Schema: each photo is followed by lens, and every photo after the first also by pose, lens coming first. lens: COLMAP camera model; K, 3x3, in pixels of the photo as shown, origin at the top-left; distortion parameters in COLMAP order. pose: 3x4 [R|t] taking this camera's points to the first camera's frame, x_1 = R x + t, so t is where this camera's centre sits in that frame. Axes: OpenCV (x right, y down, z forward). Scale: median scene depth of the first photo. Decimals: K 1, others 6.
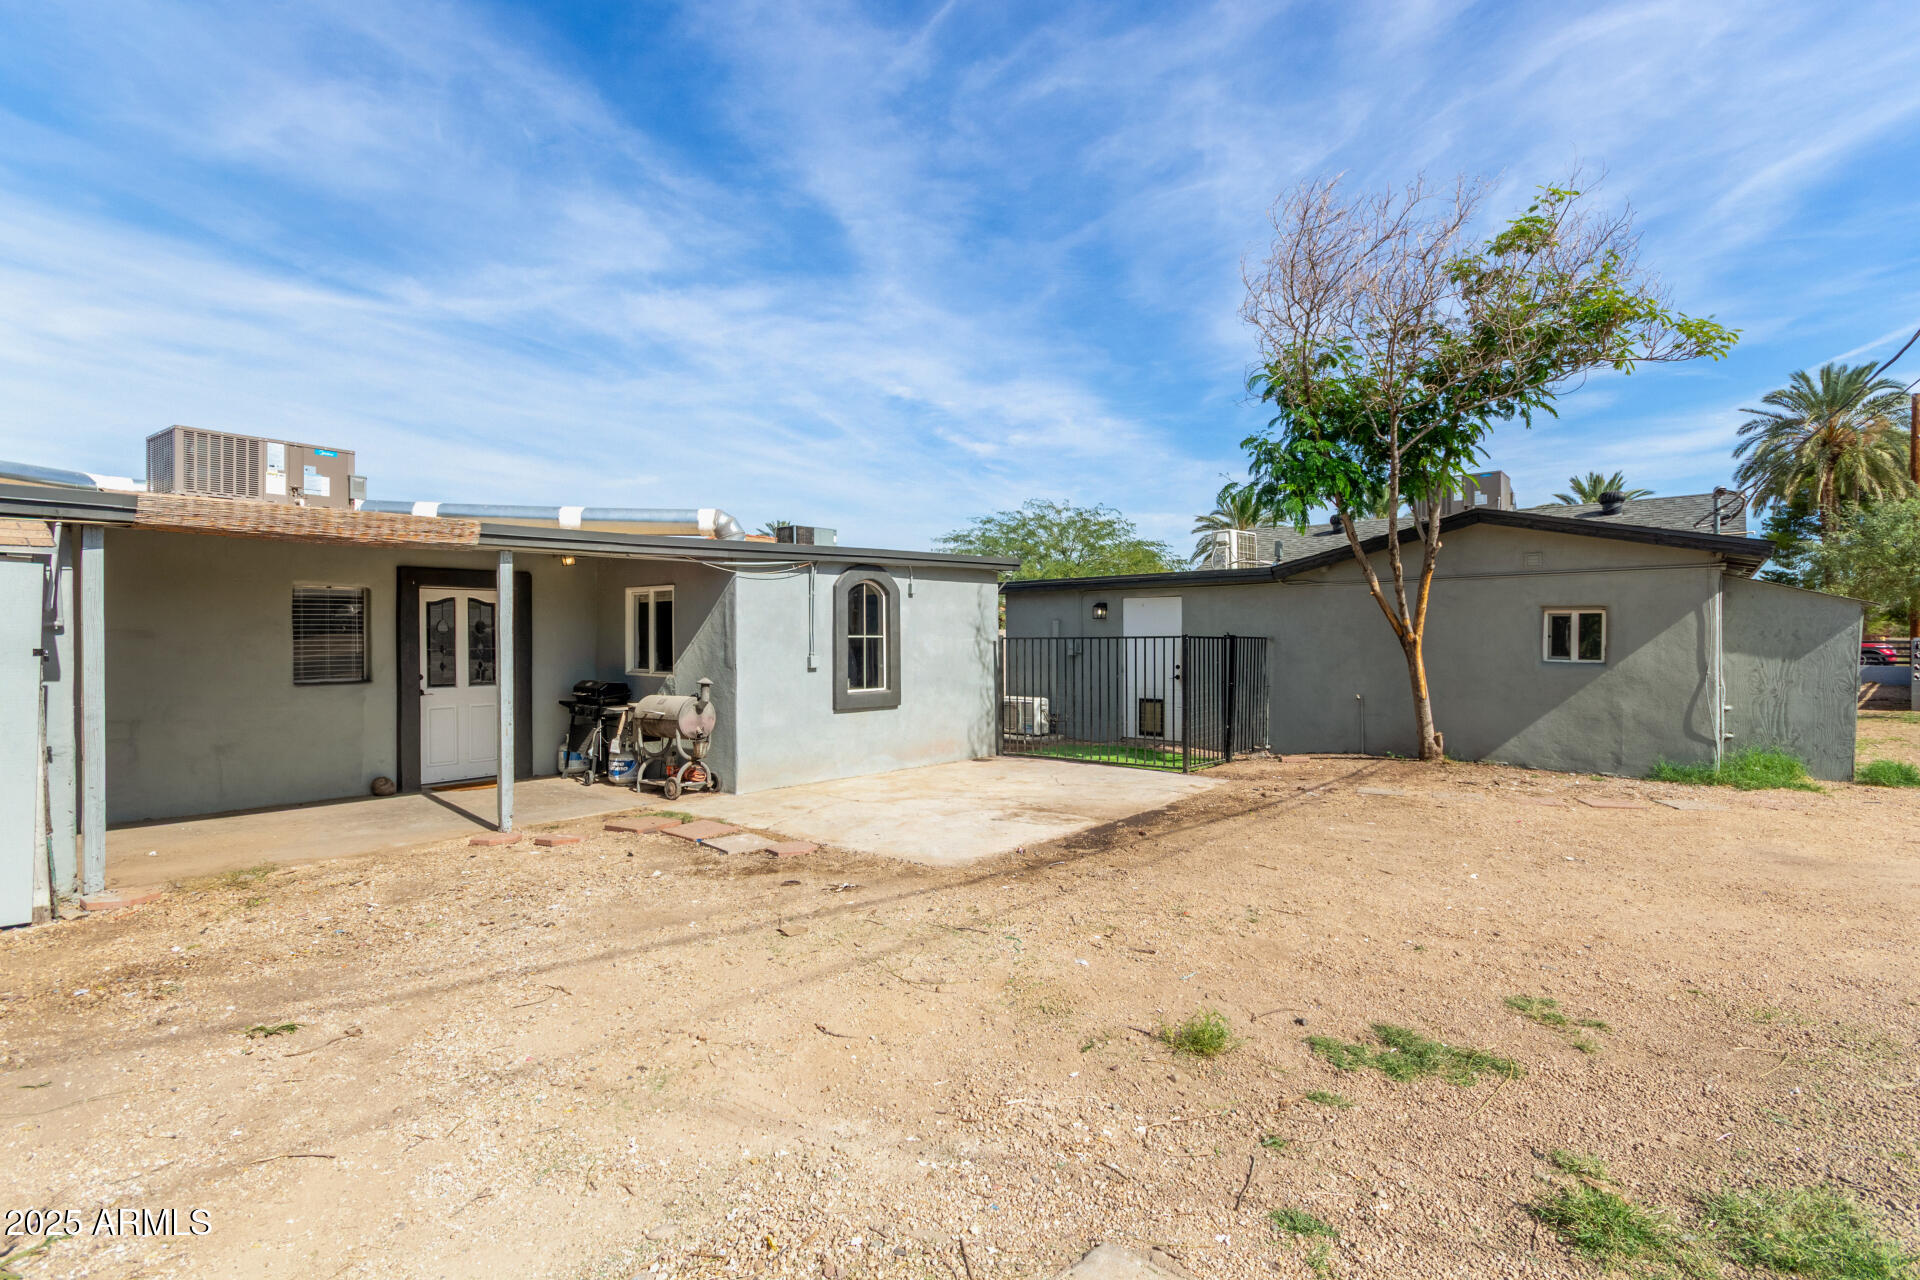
lens RADIAL K [[903.8, 0, 953.9], [0, 903.8, 639.9], [0, 0, 1]] dist [-0.000863, 0.000176]
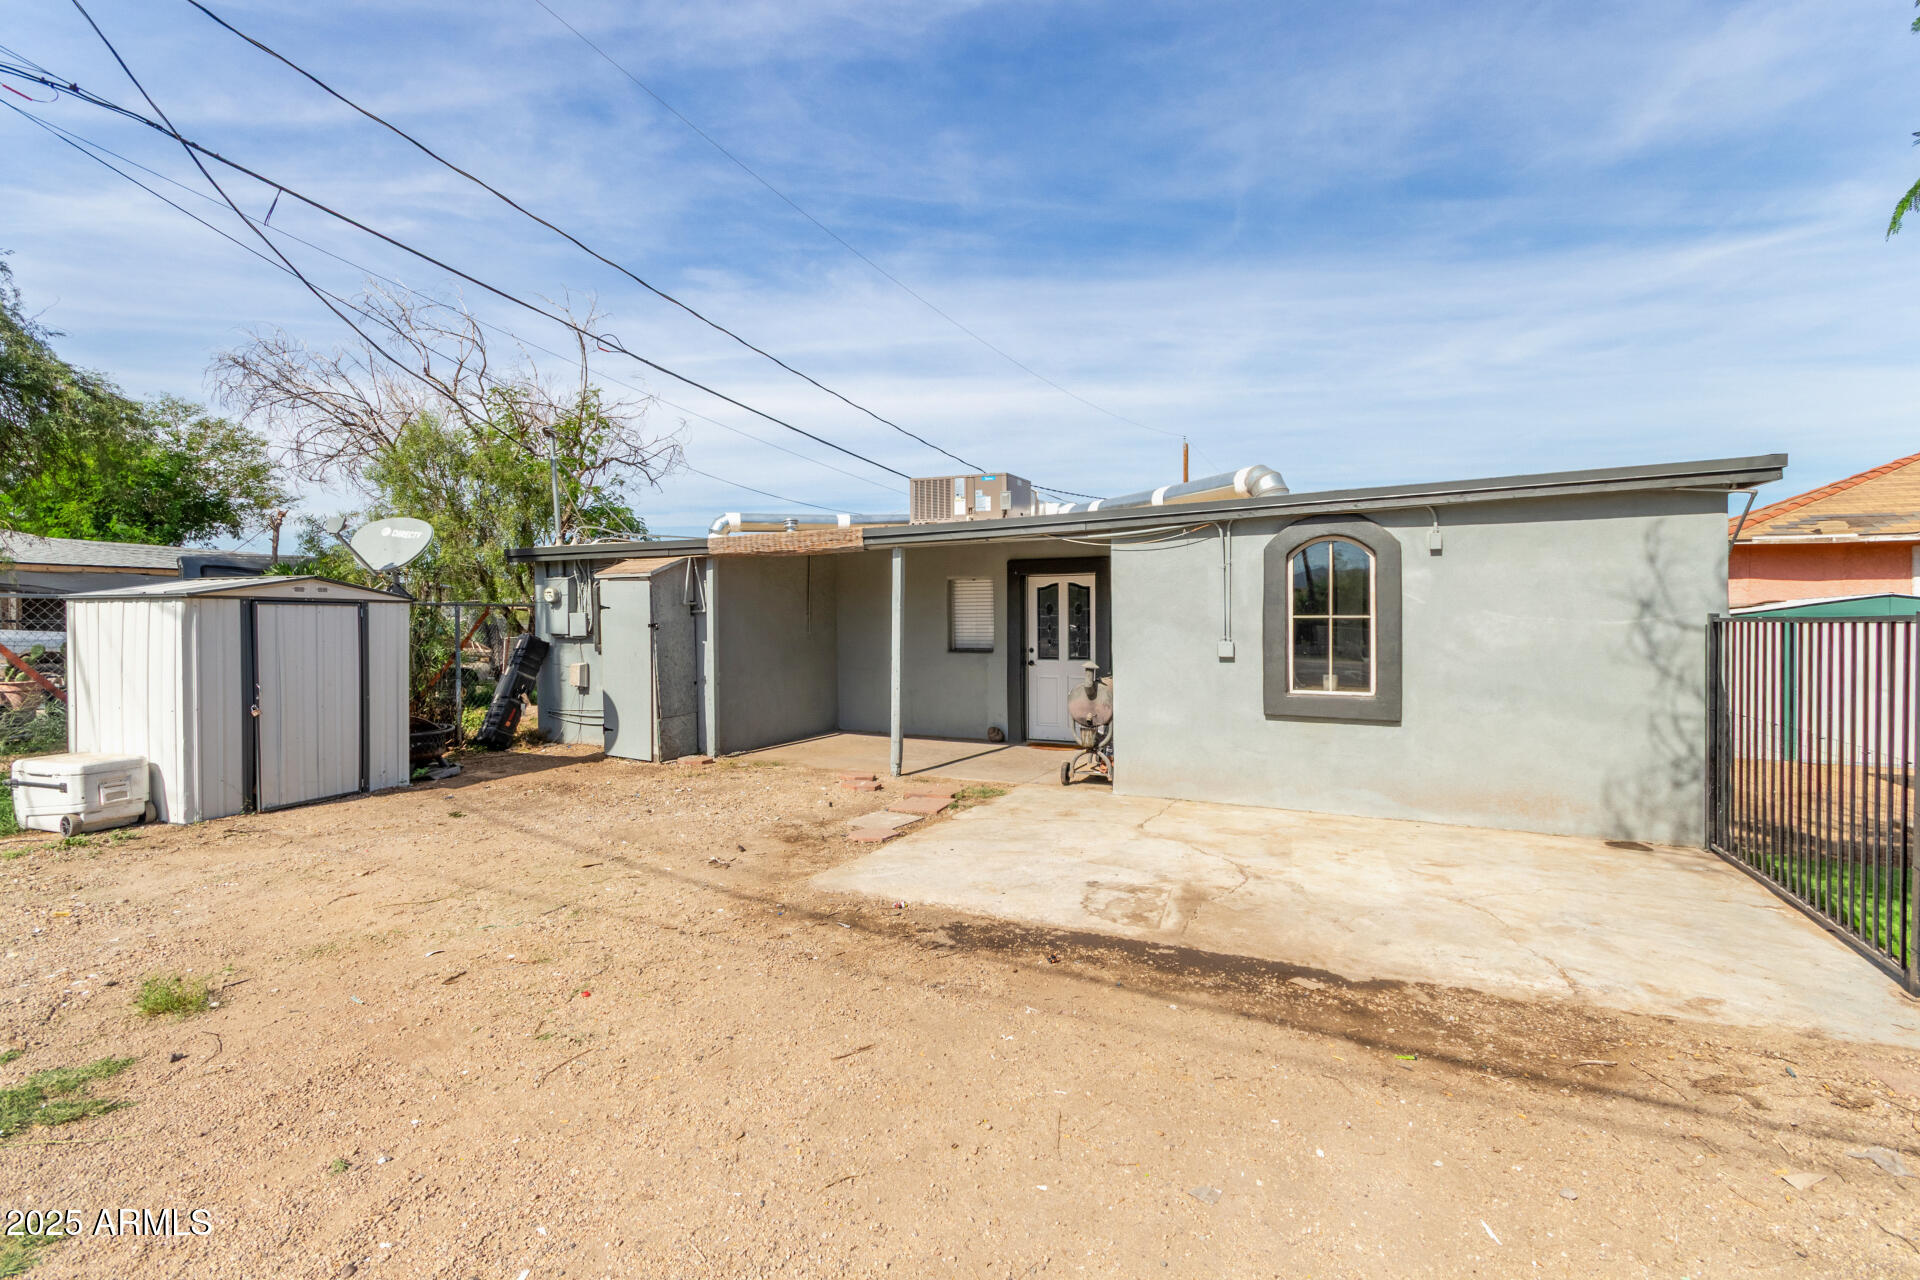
lens RADIAL K [[903.8, 0, 955.0], [0, 903.8, 630.1], [0, 0, 1]] dist [-0.000863, 0.000176]
pose [[0.260171, 0.014735, -0.965450, 0.539983], [-0.002549, 0.999891, 0.014574, -0.003439], [0.965559, -0.001331, 0.260180, 0.570381]]
